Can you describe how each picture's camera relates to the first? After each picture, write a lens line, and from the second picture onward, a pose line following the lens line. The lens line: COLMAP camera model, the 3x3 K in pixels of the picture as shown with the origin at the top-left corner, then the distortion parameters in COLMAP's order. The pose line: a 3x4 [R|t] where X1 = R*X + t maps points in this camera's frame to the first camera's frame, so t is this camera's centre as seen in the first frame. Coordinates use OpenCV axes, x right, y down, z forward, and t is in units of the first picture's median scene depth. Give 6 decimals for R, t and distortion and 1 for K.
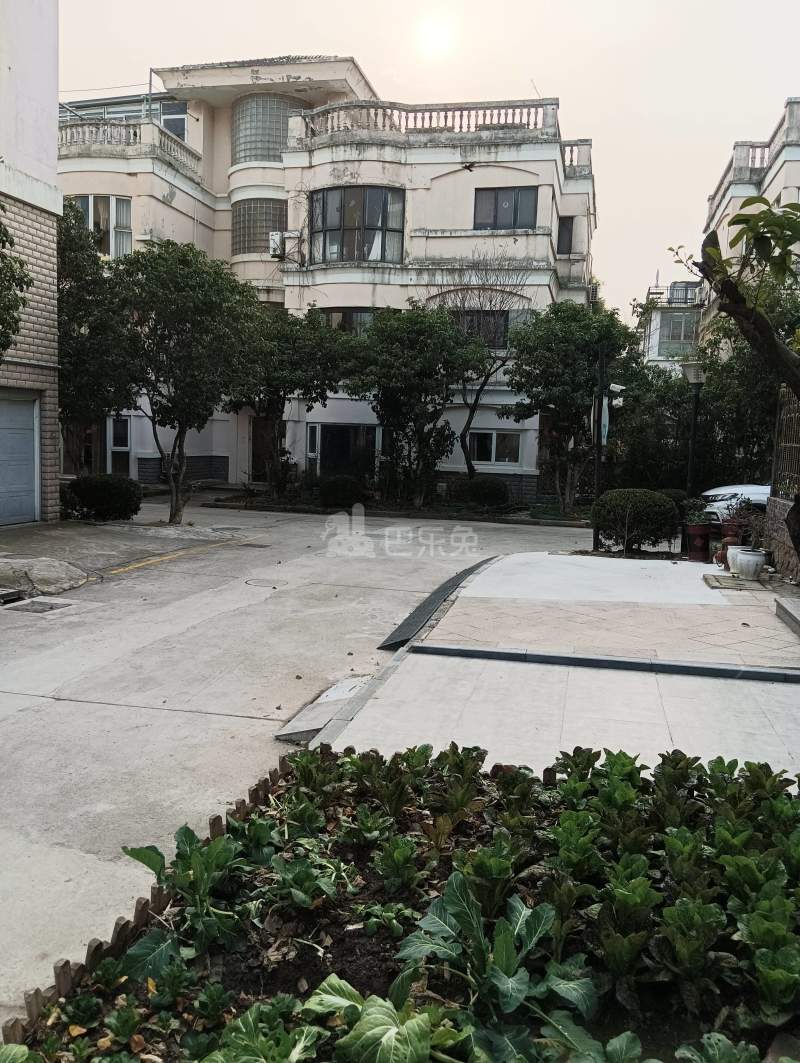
lens RADIAL K [[867.2, 0, 404.4], [0, 867.2, 535.1], [0, 0, 1]] dist [0.085023, -0.166261]
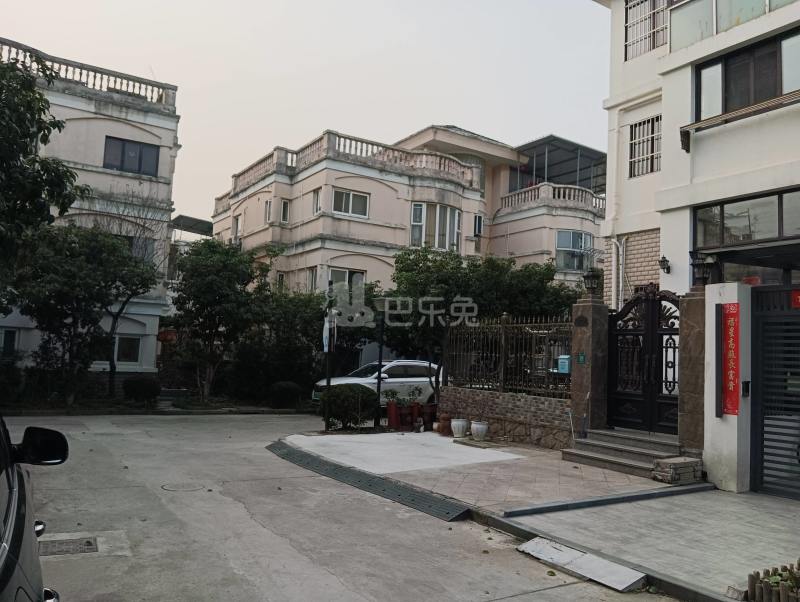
lens RADIAL K [[652.6, 0, 401.7], [0, 652.6, 303.0], [0, 0, 1]] dist [0.085023, -0.166261]
pose [[0.712185, 0.056000, 0.699755, -0.252604], [0.058878, 0.988536, -0.139034, -0.017734], [-0.699519, 0.140219, 0.700723, 0.110613]]
